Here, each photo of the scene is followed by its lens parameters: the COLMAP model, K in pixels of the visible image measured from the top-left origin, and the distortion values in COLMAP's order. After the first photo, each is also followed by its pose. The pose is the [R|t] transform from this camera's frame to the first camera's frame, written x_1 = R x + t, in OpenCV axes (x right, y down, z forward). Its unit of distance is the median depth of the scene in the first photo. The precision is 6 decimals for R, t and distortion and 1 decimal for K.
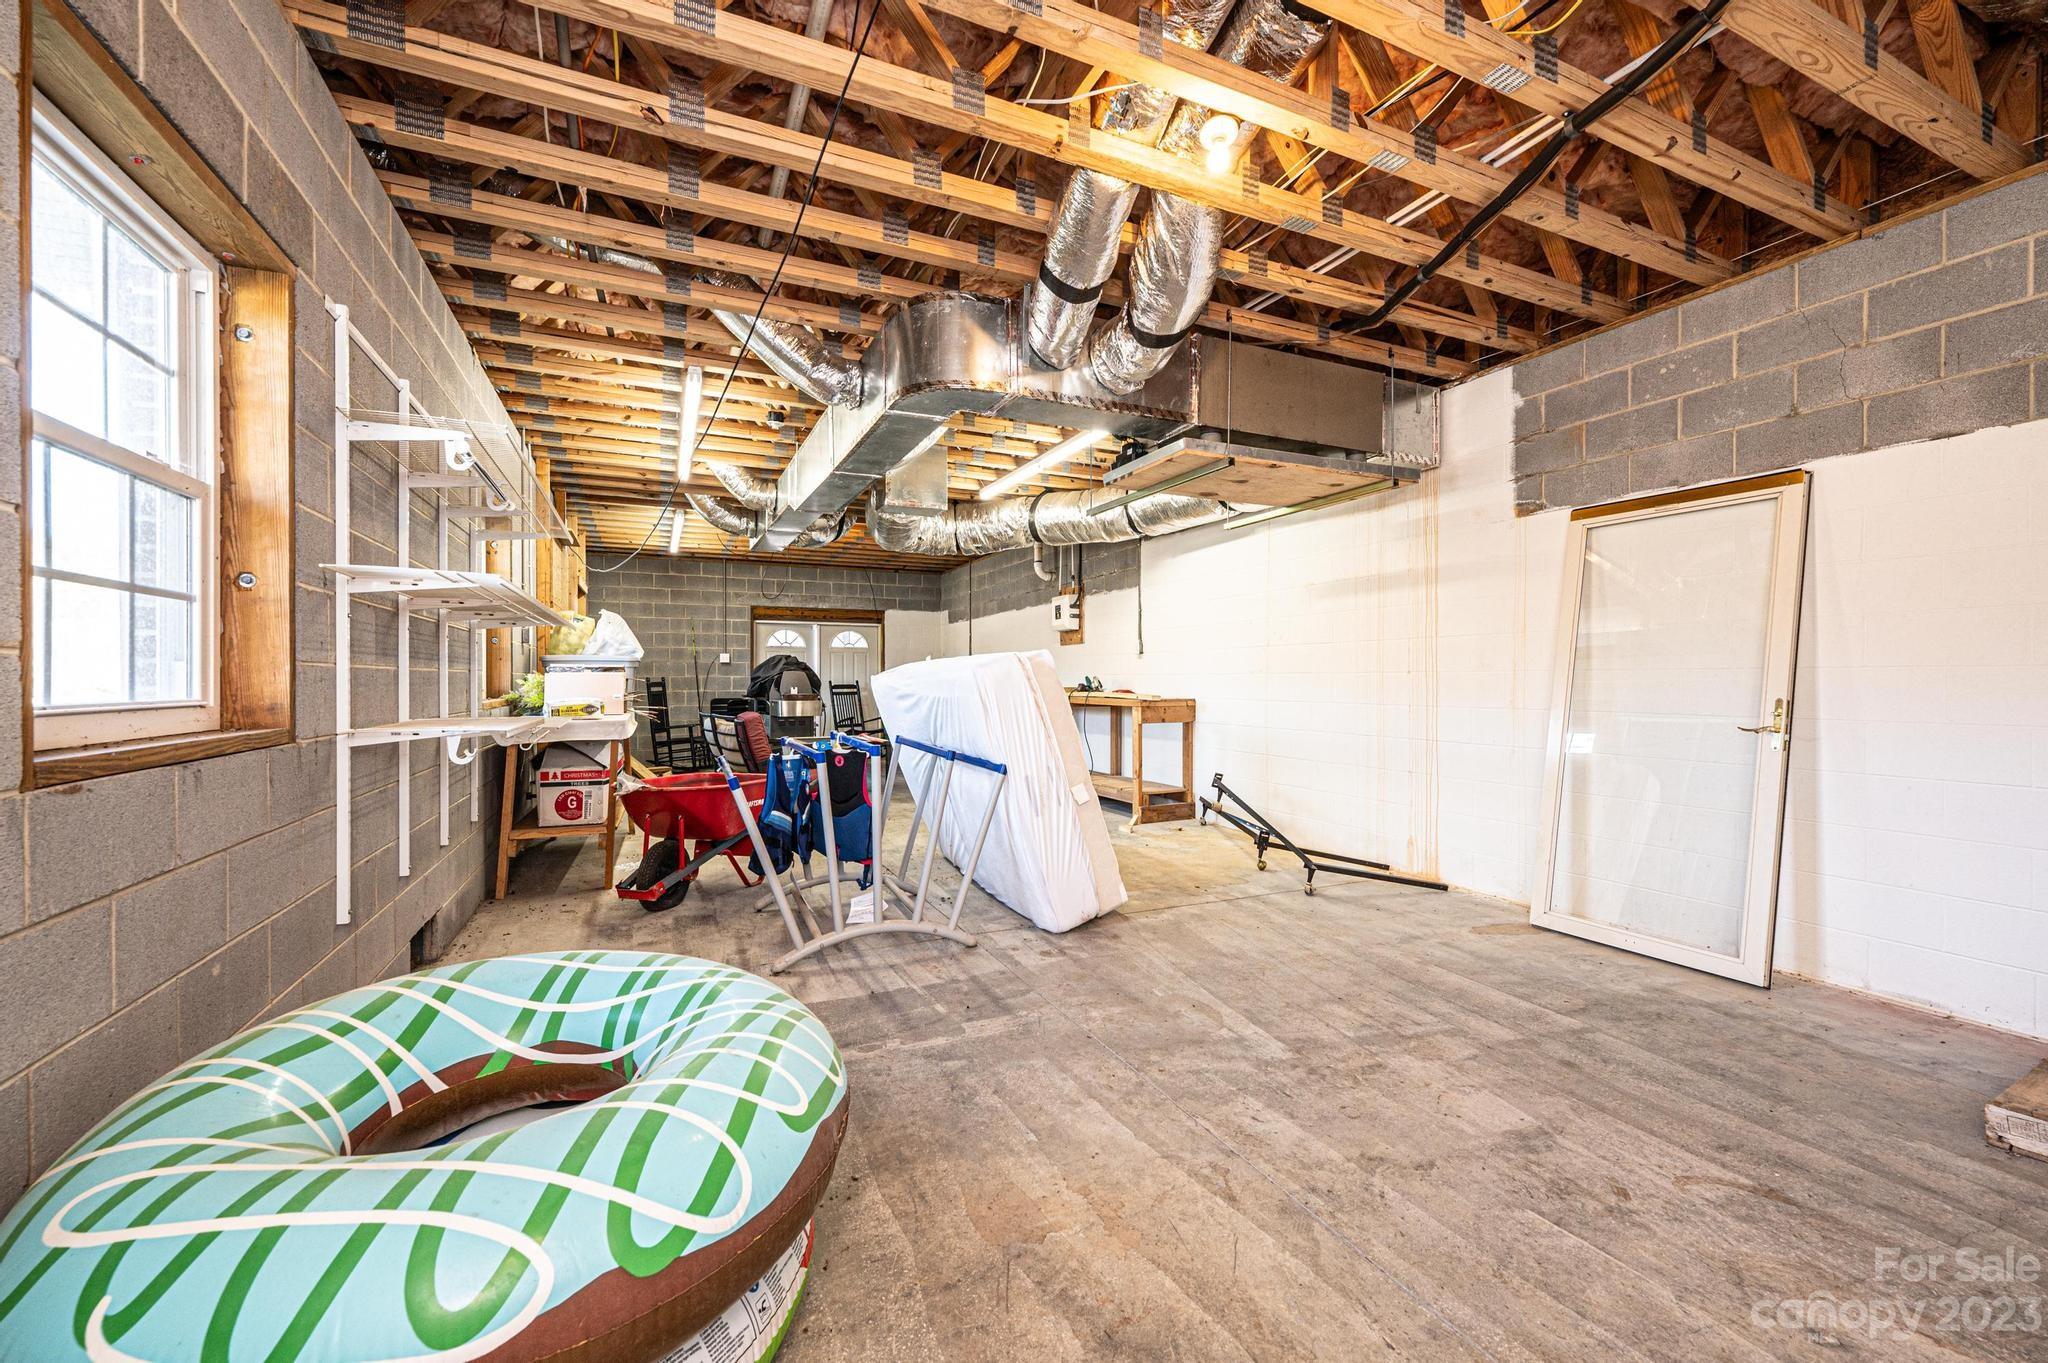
lens RADIAL K [[825.0, 0, 1029.8], [0, 825.0, 677.5], [0, 0, 1]] dist [0.001852, -0.000489]
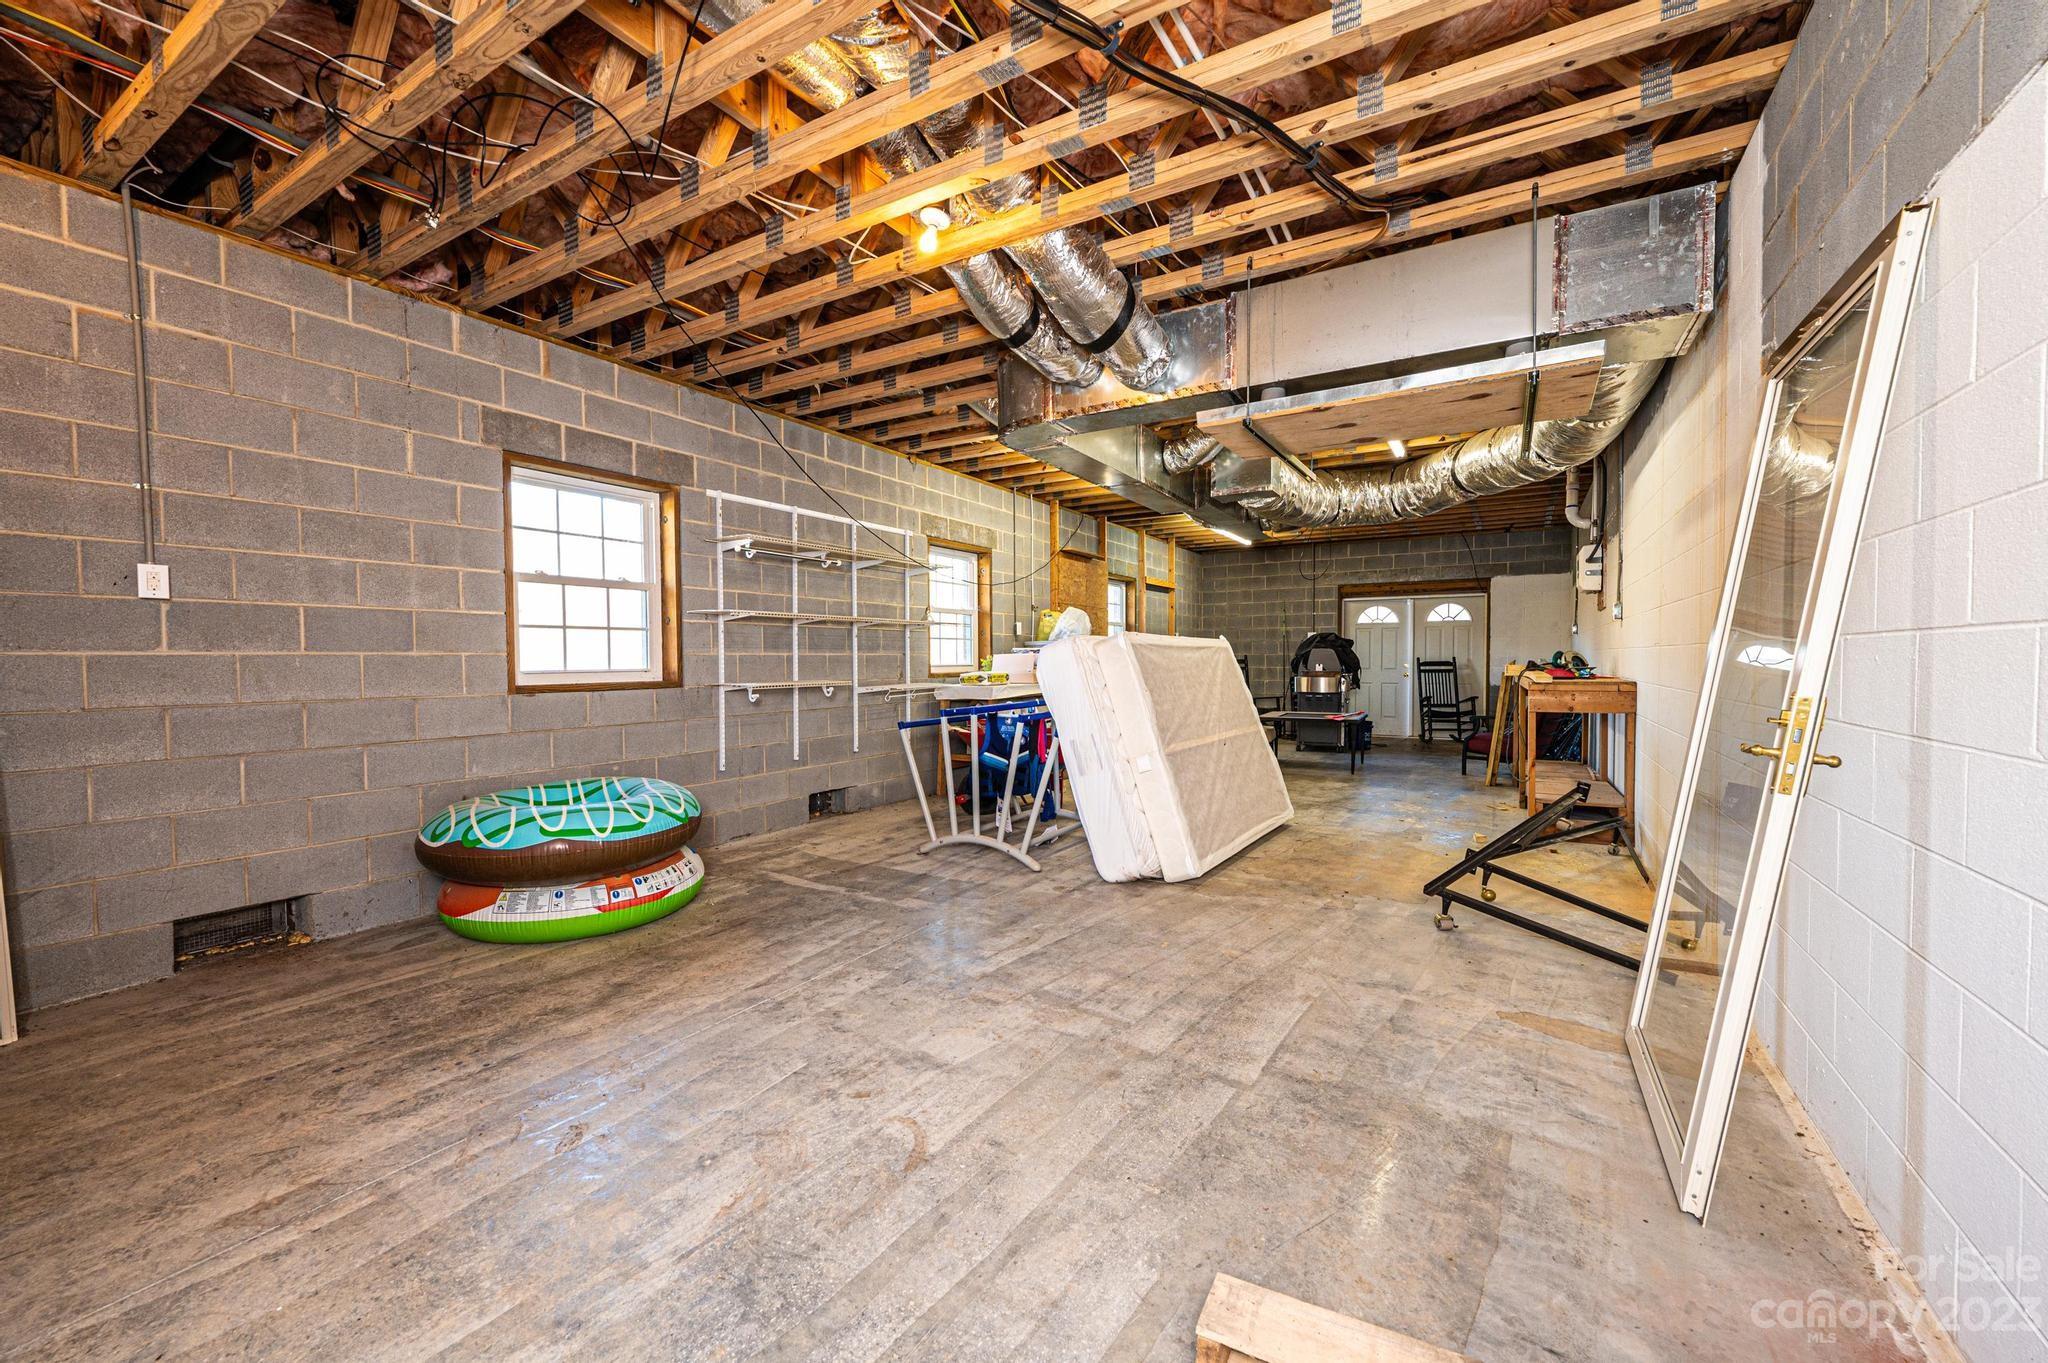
lens RADIAL K [[825.0, 0, 1015.8], [0, 825.0, 685.9], [0, 0, 1]] dist [0.001852, -0.000489]
pose [[0.551231, 0.024079, -0.834005, 1.021207], [0.008566, 0.999367, 0.034514, 0.000211], [0.834309, -0.026169, 0.550676, 0.310525]]
